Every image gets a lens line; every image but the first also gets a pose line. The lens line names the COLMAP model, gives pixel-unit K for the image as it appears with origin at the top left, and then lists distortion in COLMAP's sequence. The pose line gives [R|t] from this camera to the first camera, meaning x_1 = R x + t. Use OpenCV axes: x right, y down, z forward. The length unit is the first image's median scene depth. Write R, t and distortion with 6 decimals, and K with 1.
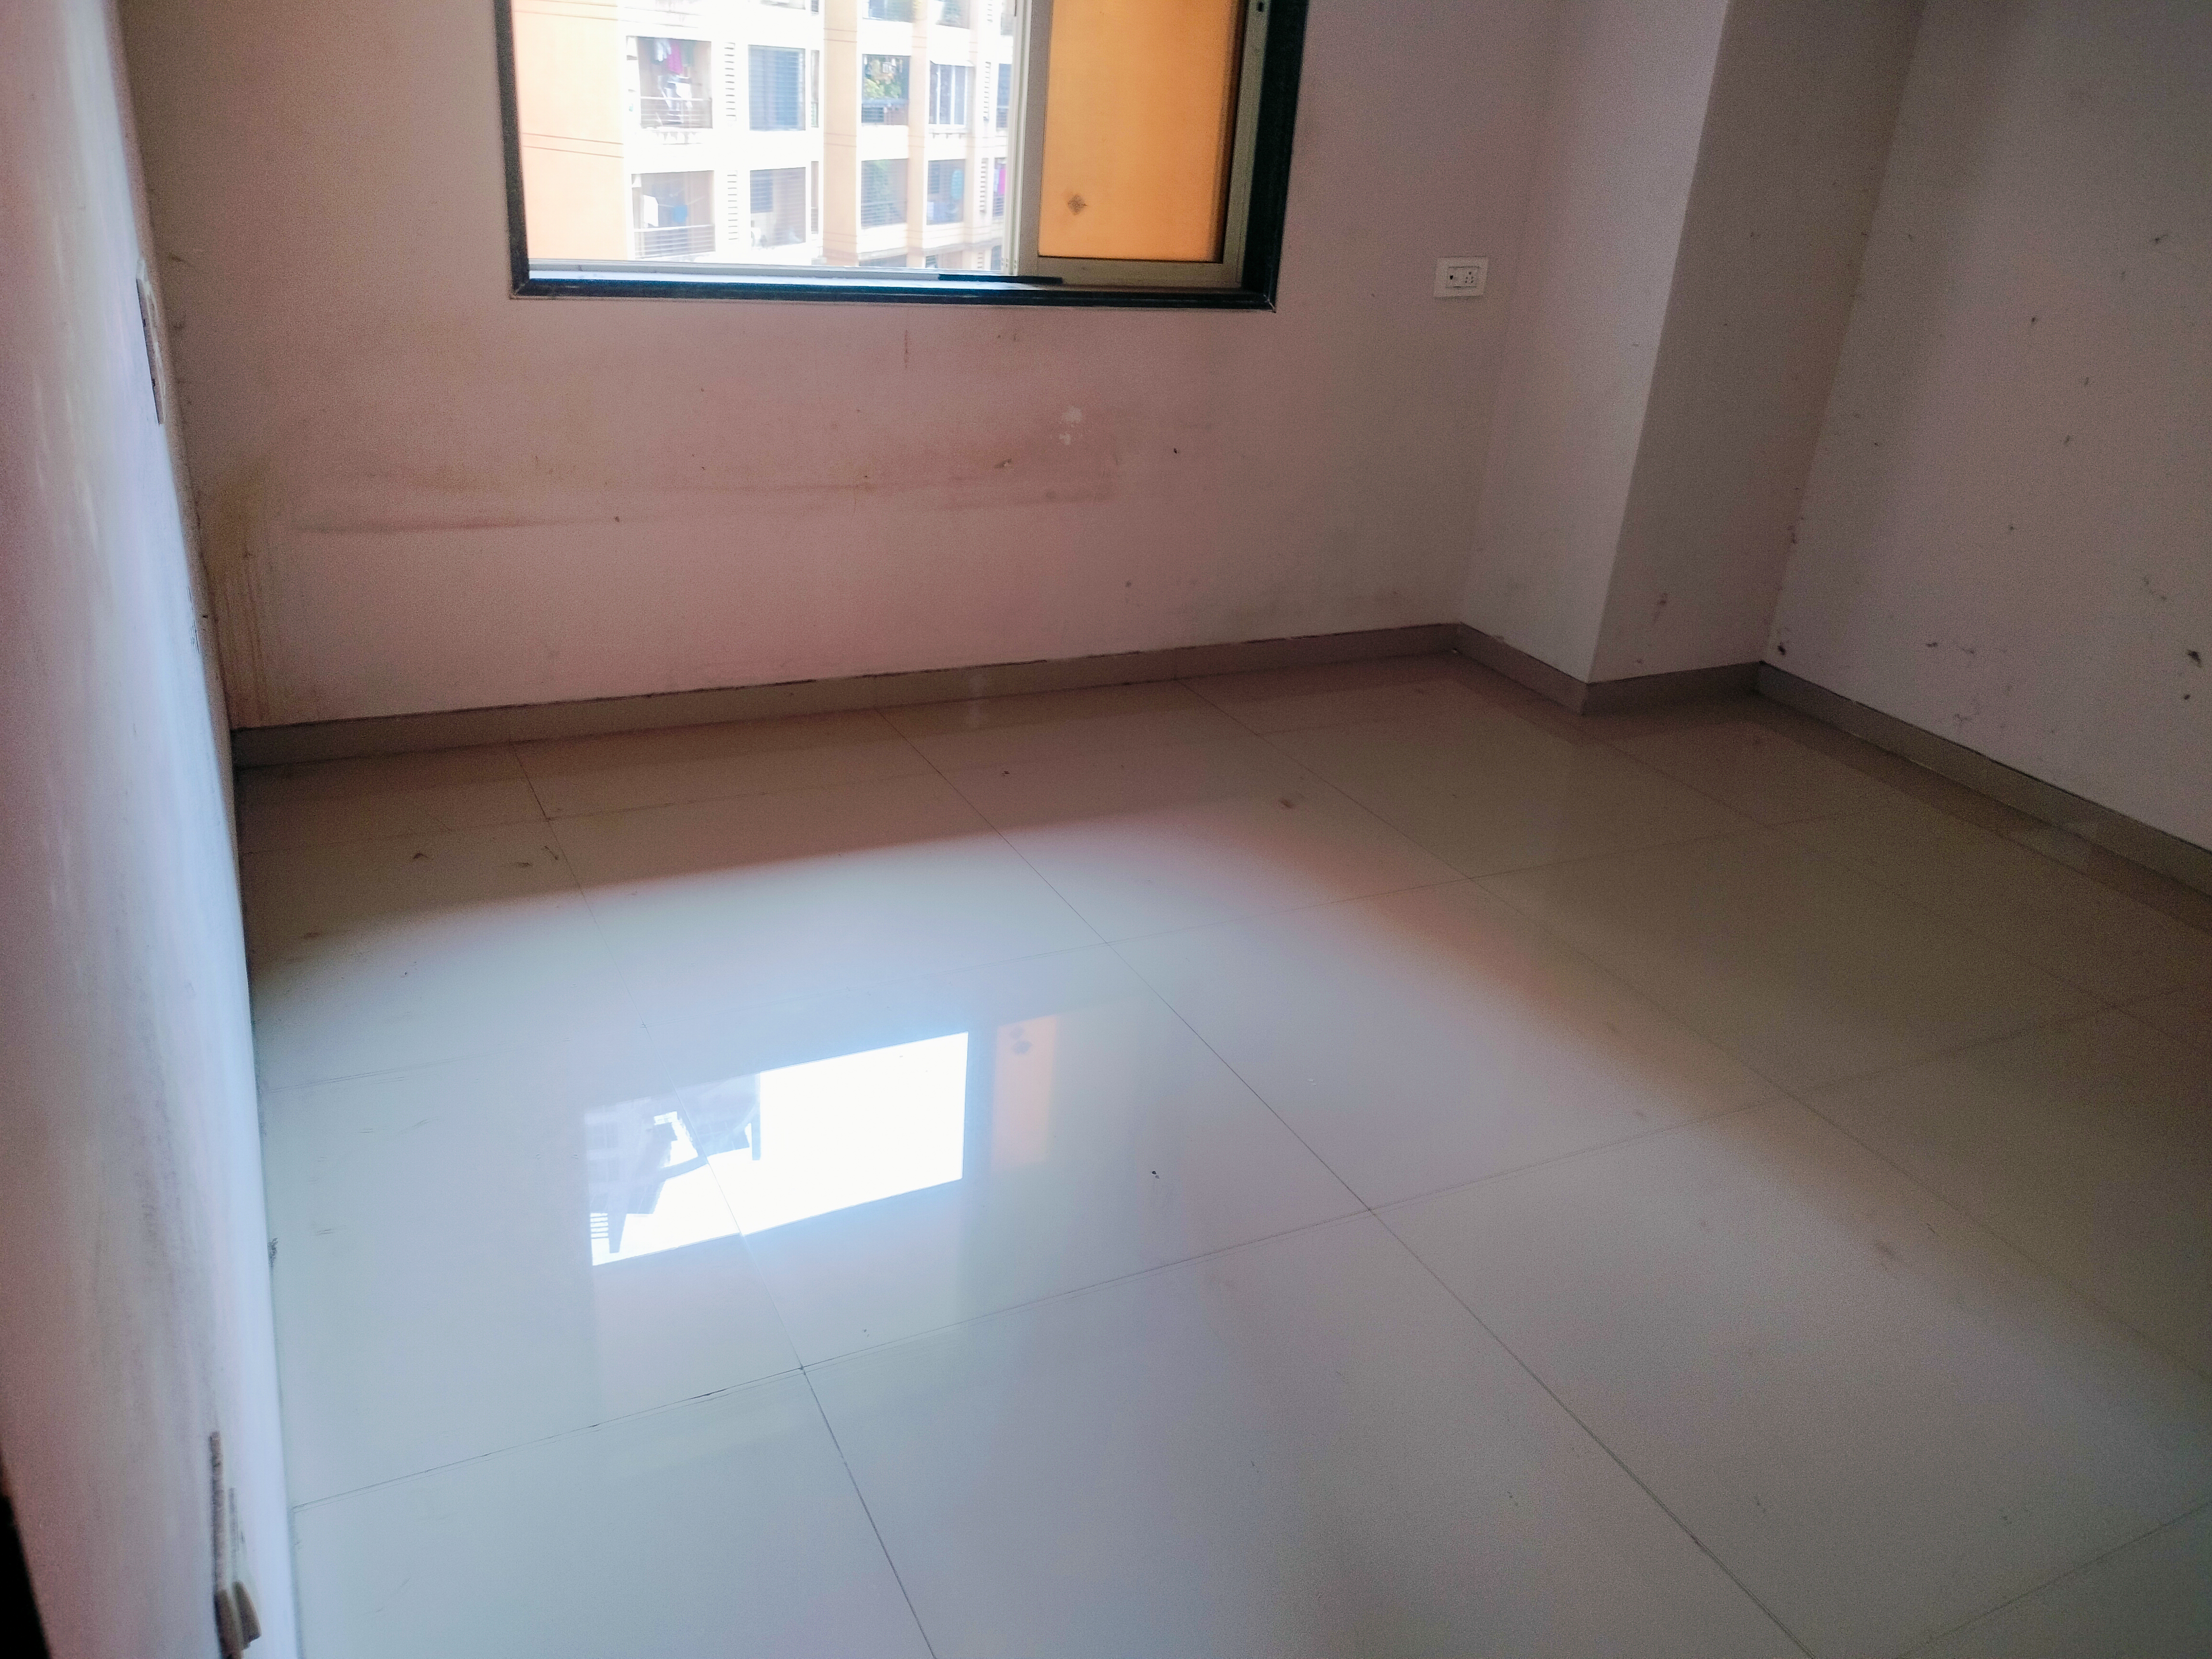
lens RADIAL K [[1702.0, 0, 1106.0], [0, 1702.0, 829.5], [0, 0, 1]] dist [0.092951, -0.134591]
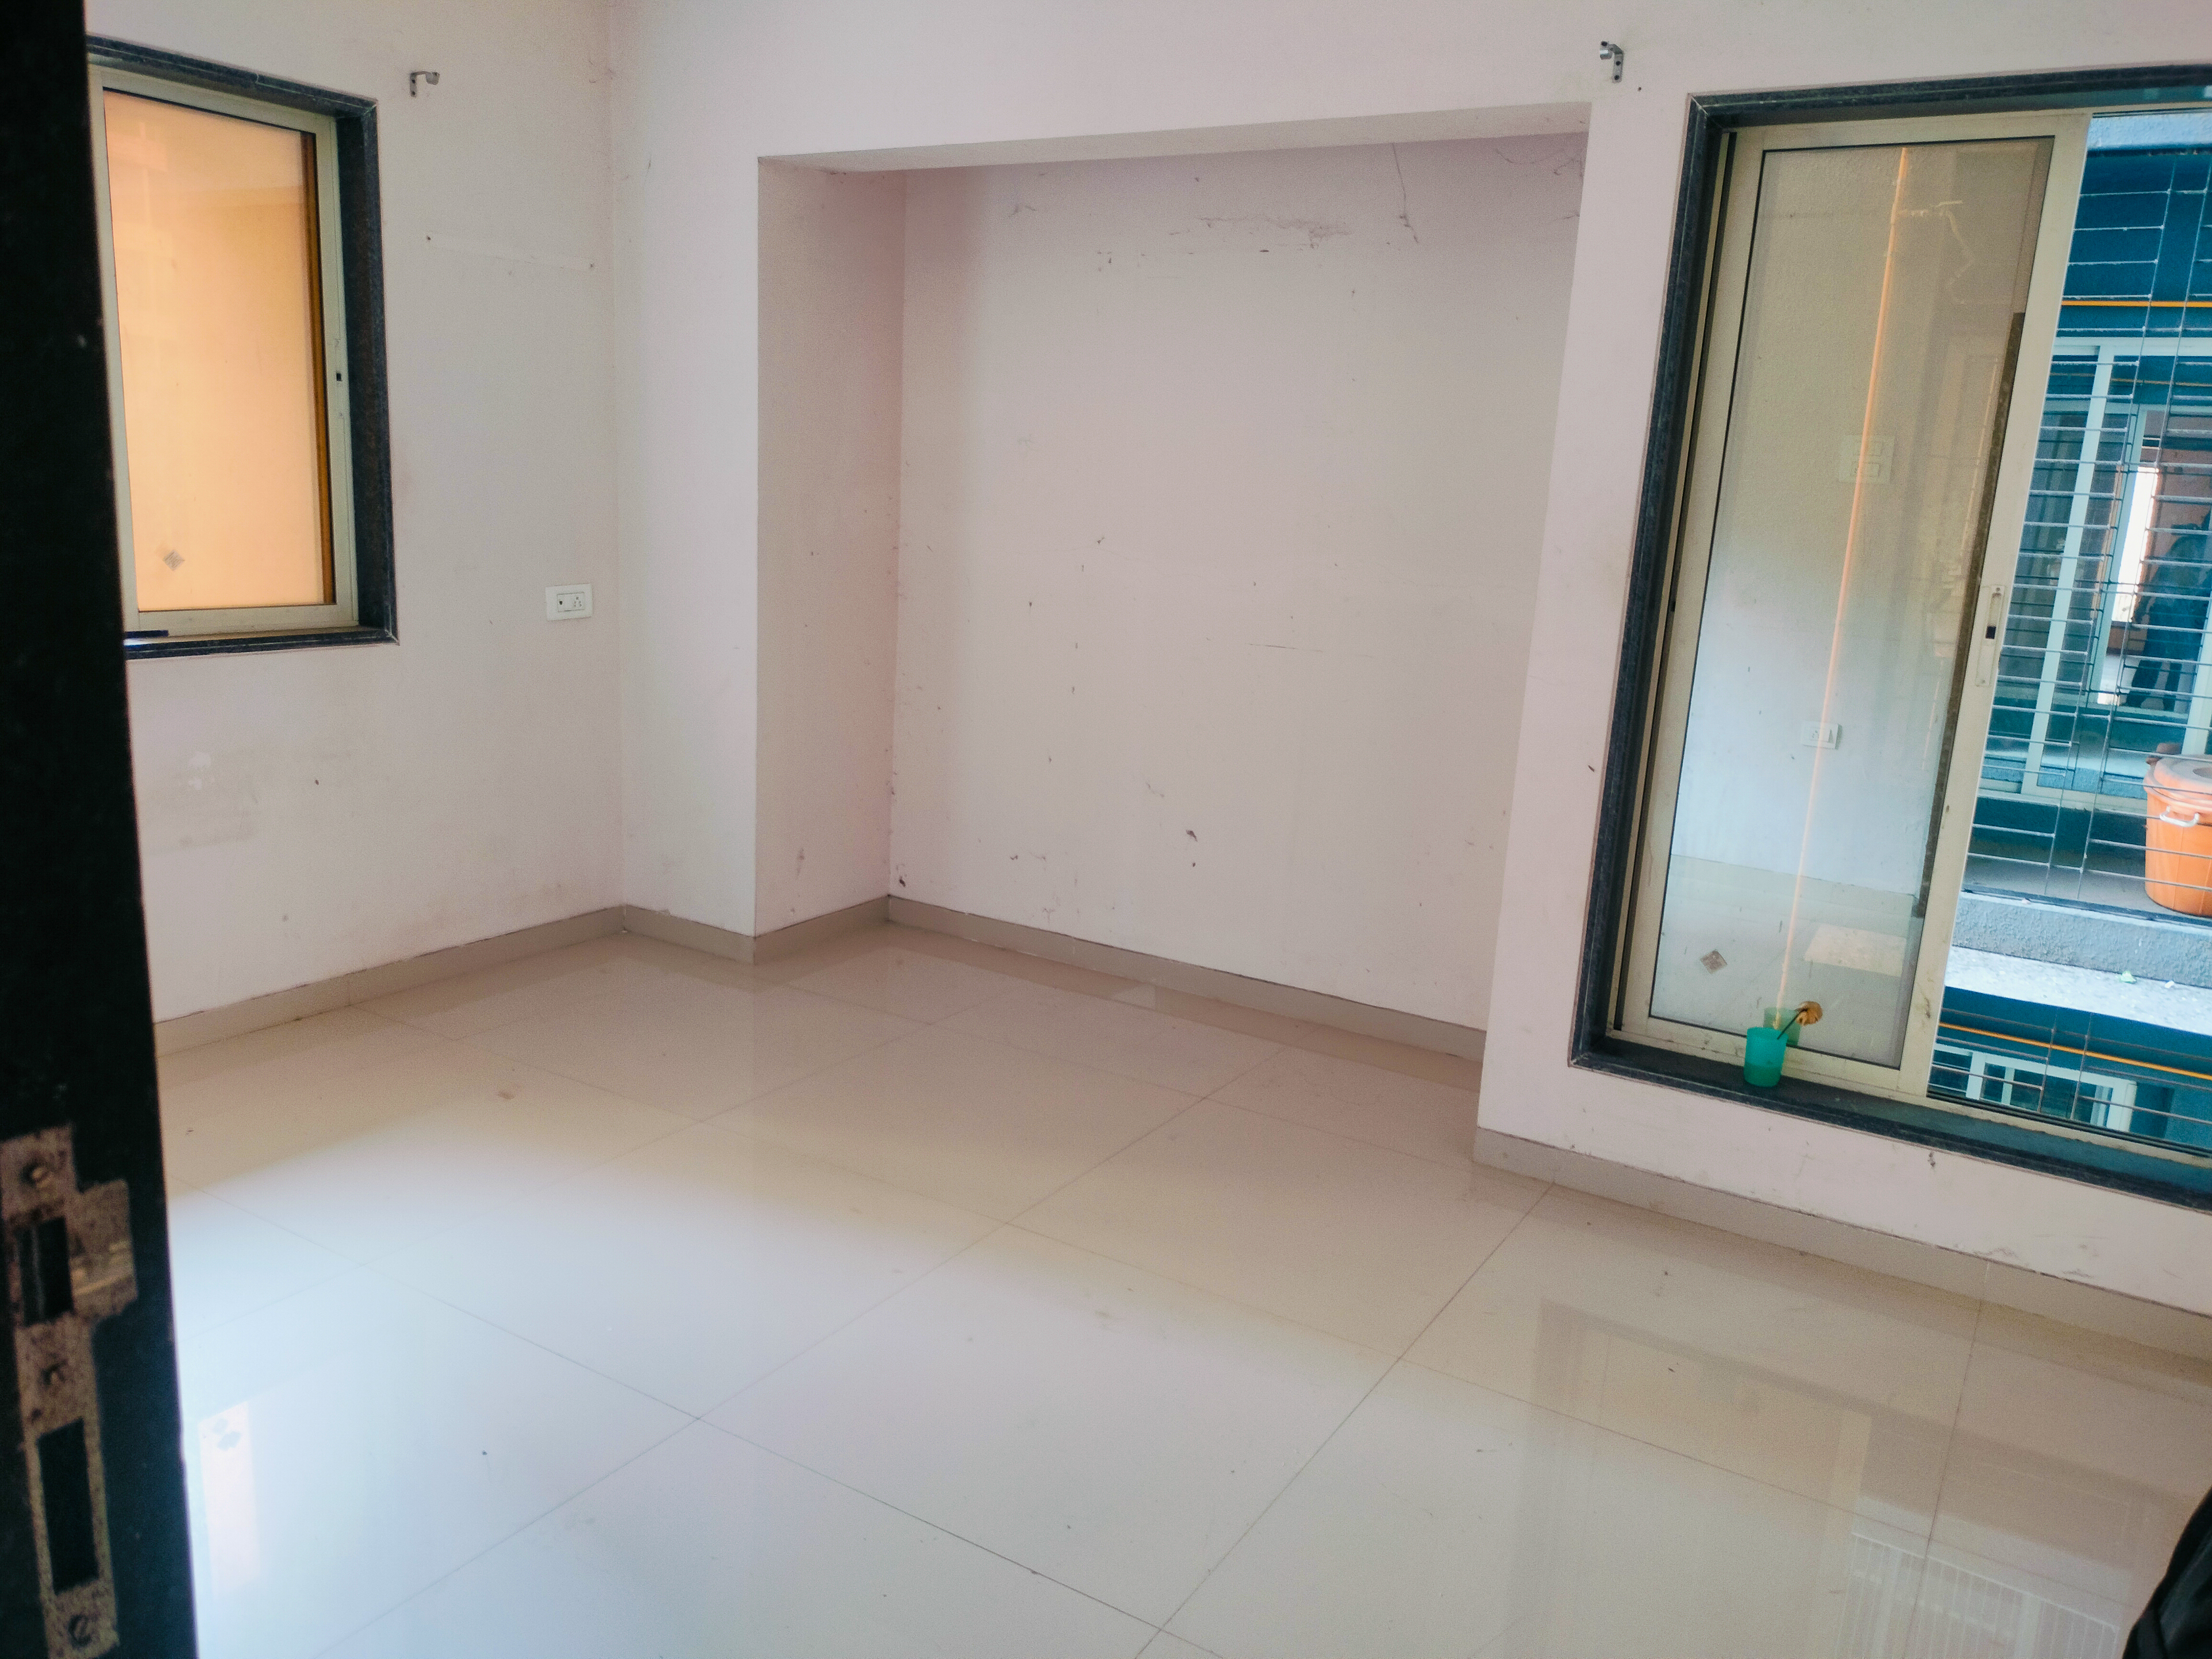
lens RADIAL K [[1702.0, 0, 1106.0], [0, 1702.0, 829.5], [0, 0, 1]] dist [0.092951, -0.134591]
pose [[0.855971, -0.141160, 0.497380, -0.069737], [0.223500, 0.968504, -0.109767, 0.021862], [-0.466220, 0.205121, 0.860561, -0.089297]]
